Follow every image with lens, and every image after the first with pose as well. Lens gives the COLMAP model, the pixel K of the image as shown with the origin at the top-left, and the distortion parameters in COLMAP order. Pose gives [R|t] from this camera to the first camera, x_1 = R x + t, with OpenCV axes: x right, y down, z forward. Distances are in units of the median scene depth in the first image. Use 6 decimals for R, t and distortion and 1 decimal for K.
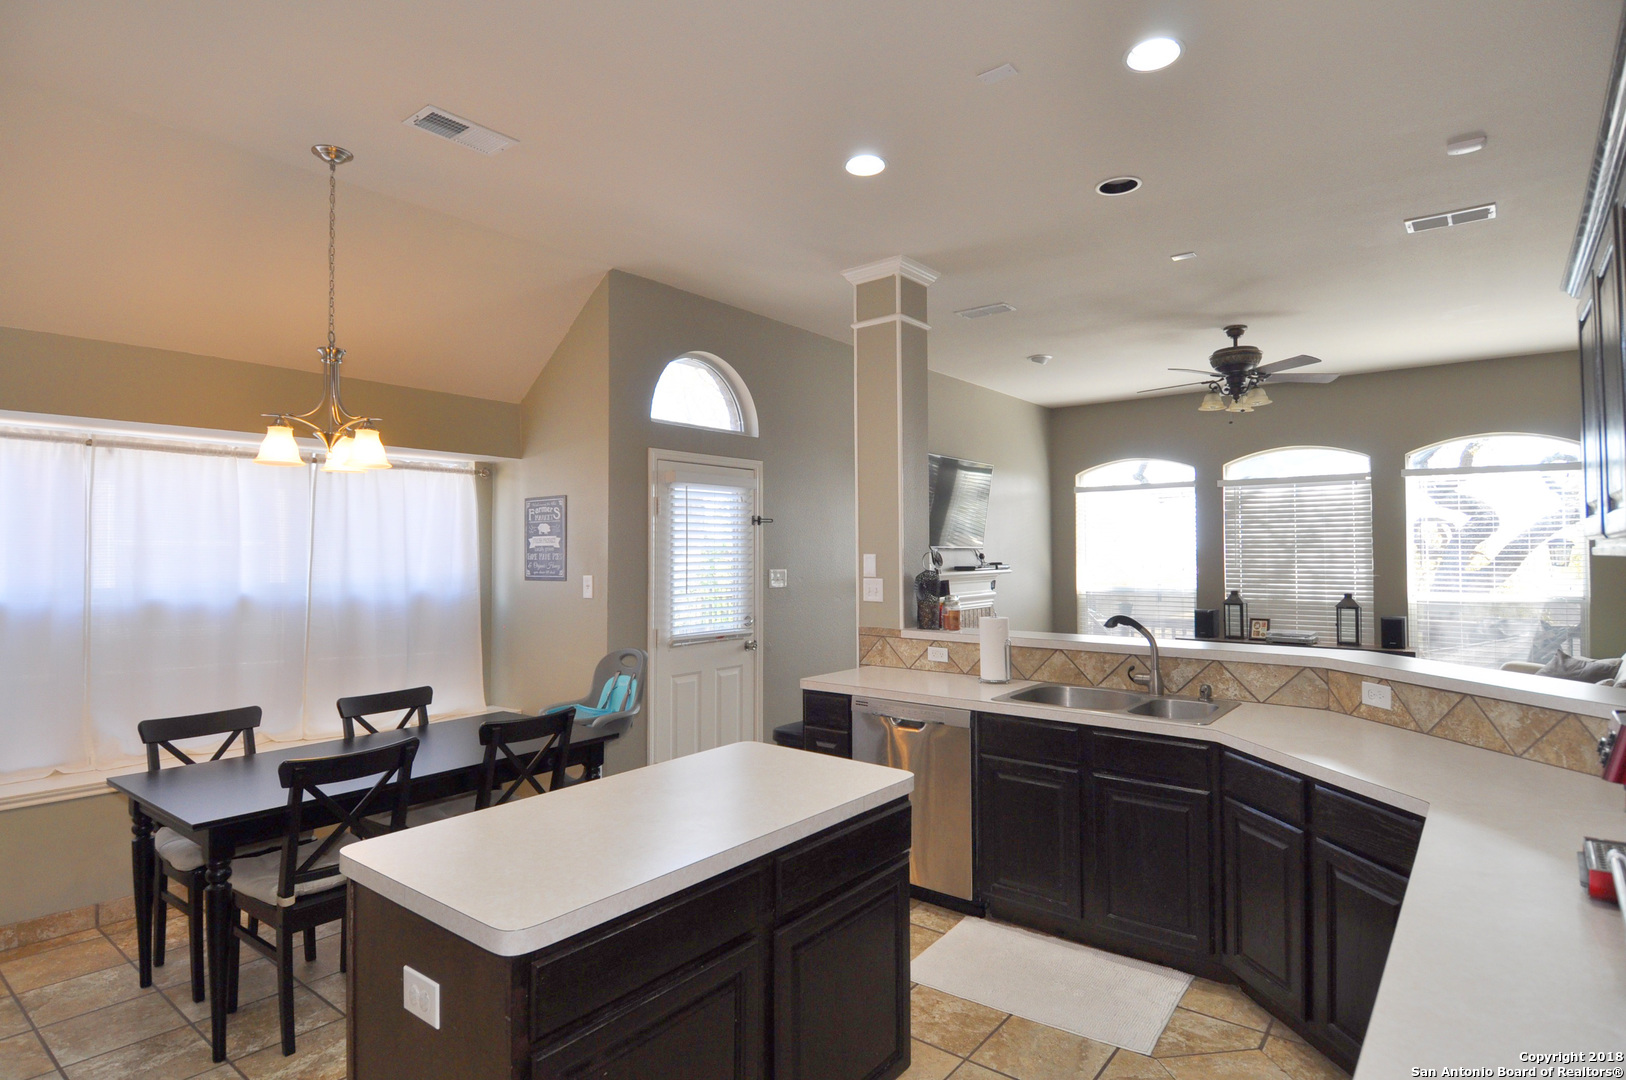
lens RADIAL K [[851.3, 0, 814.6], [0, 851.3, 533.4], [0, 0, 1]] dist [0.057707, -0.061196]
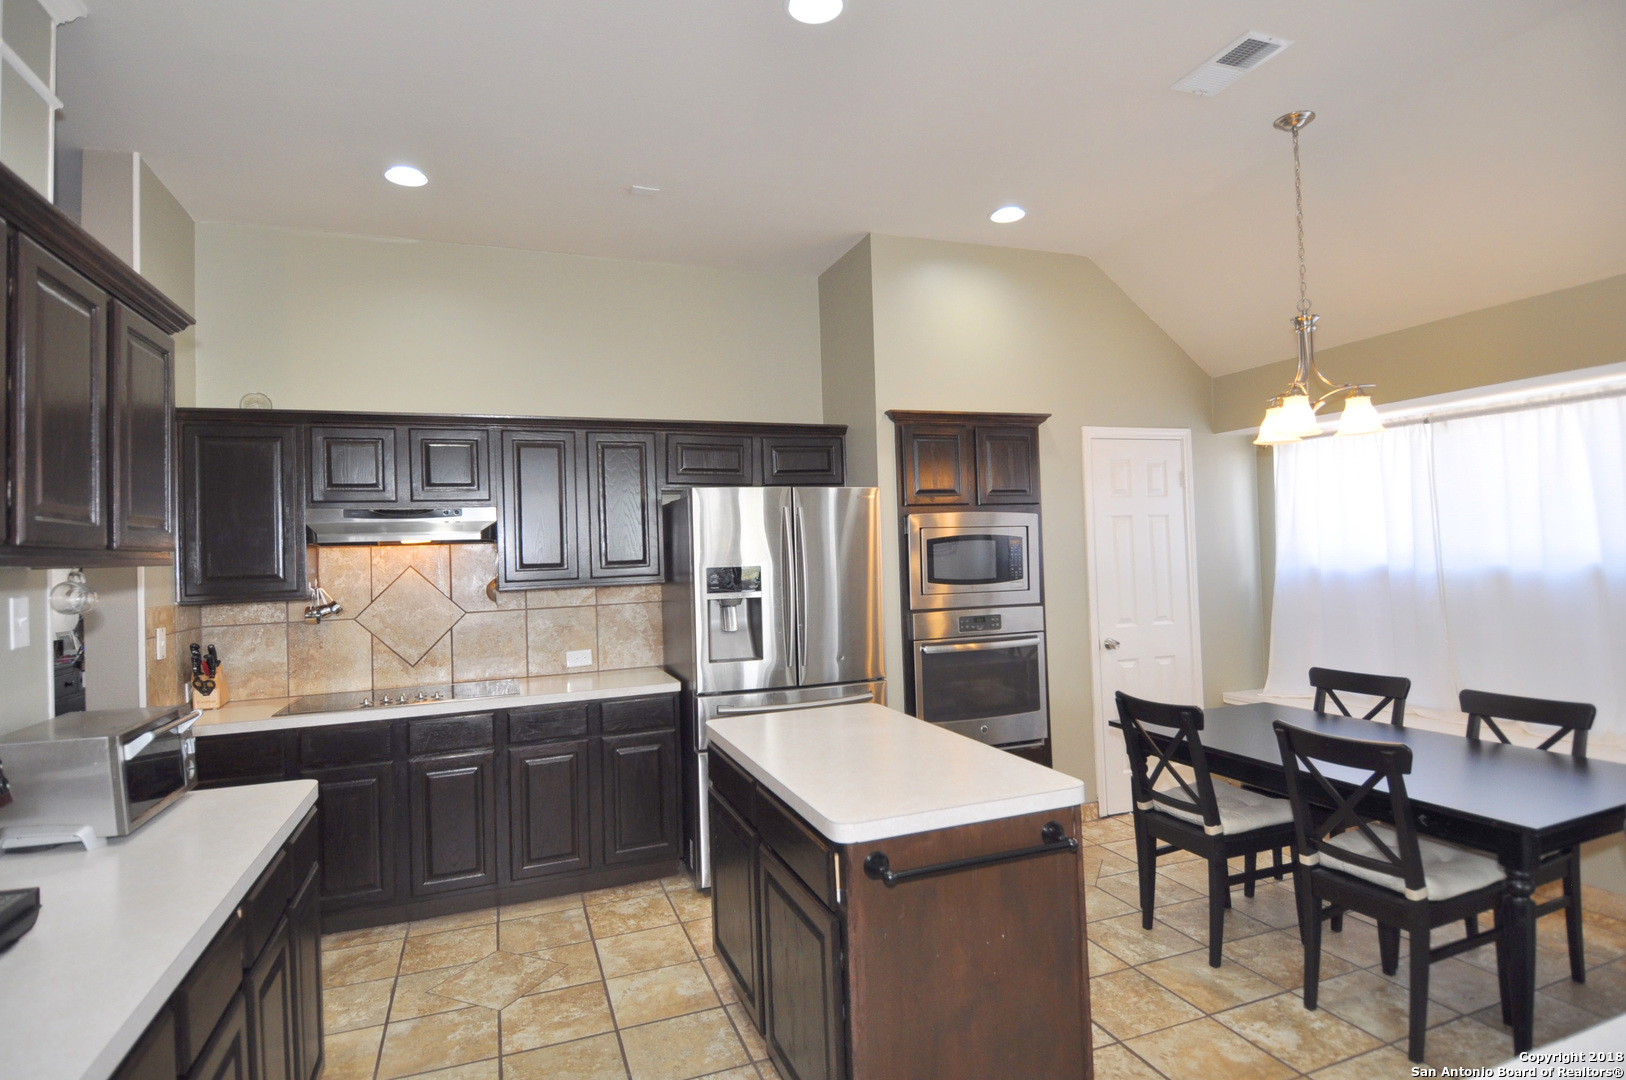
lens RADIAL K [[851.3, 0, 814.6], [0, 851.3, 533.4], [0, 0, 1]] dist [0.057707, -0.061196]
pose [[-0.512152, 0.003596, -0.858887, 0.545046], [0.055825, 0.998016, -0.029110, 0.028658], [0.857079, -0.062856, -0.511337, 0.958322]]
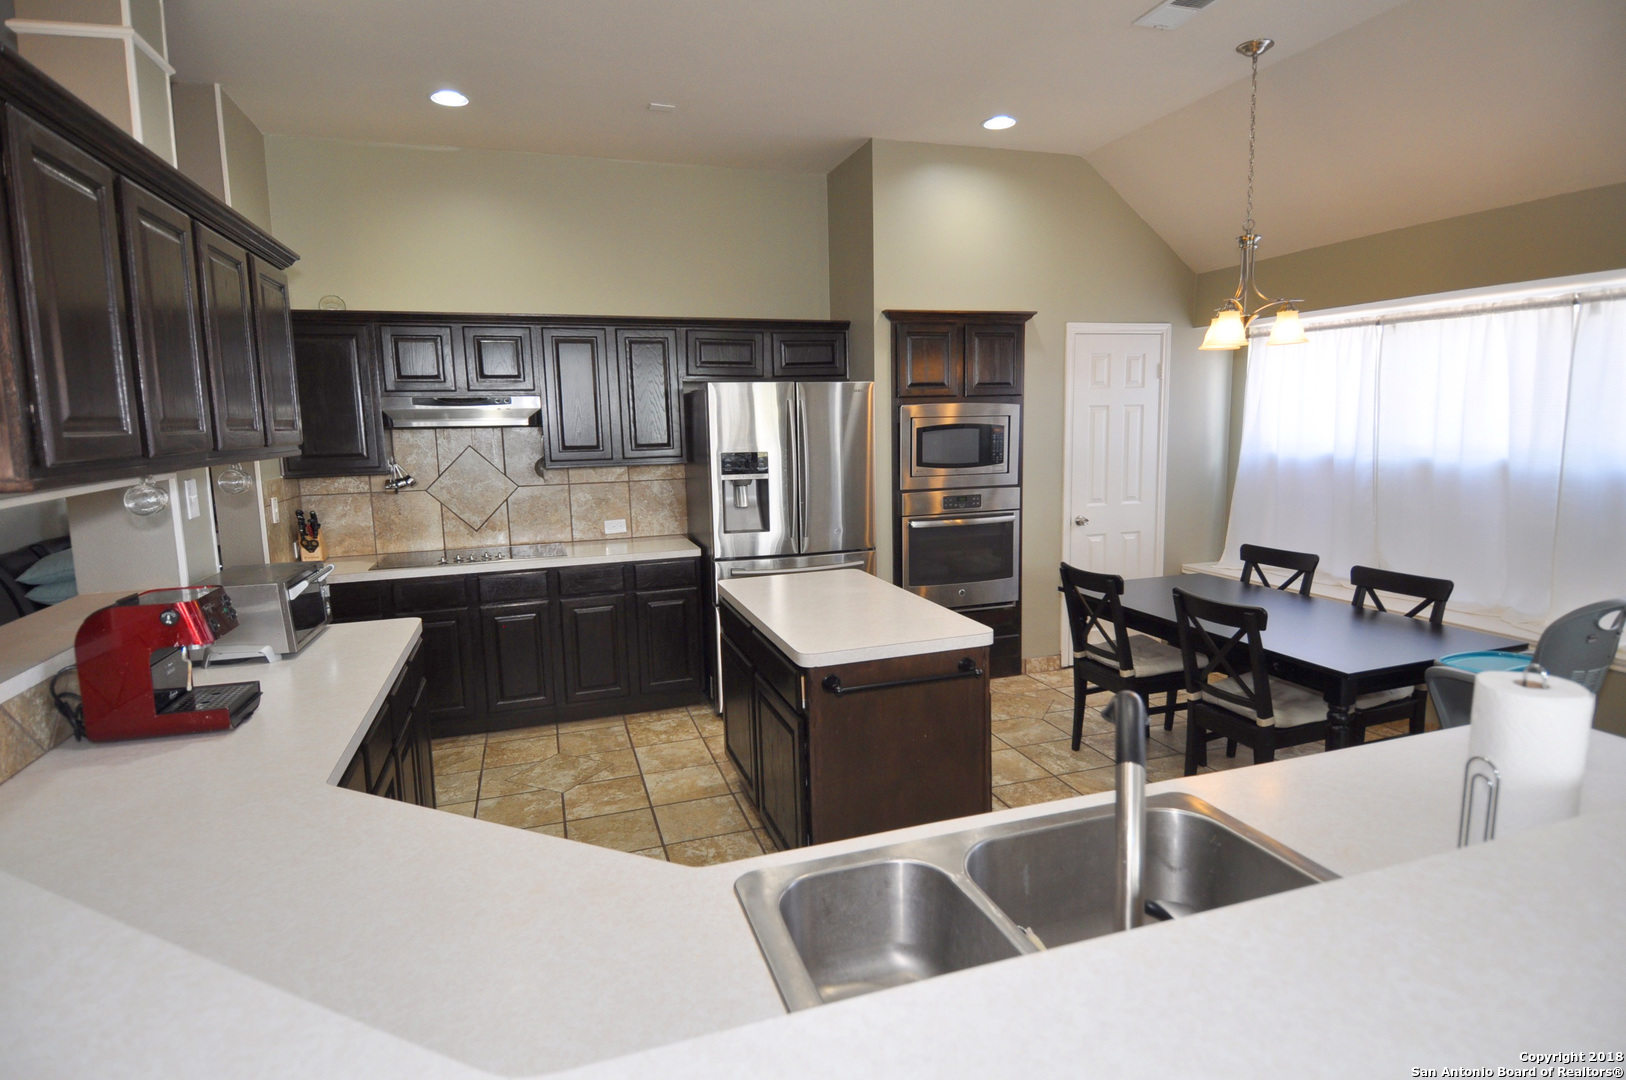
lens RADIAL K [[851.3, 0, 814.6], [0, 851.3, 533.4], [0, 0, 1]] dist [0.057707, -0.061196]
pose [[-0.545736, 0.128921, -0.827980, 0.669463], [0.045010, 0.991177, 0.124665, 0.000427], [0.836747, 0.030767, -0.546724, 1.092961]]
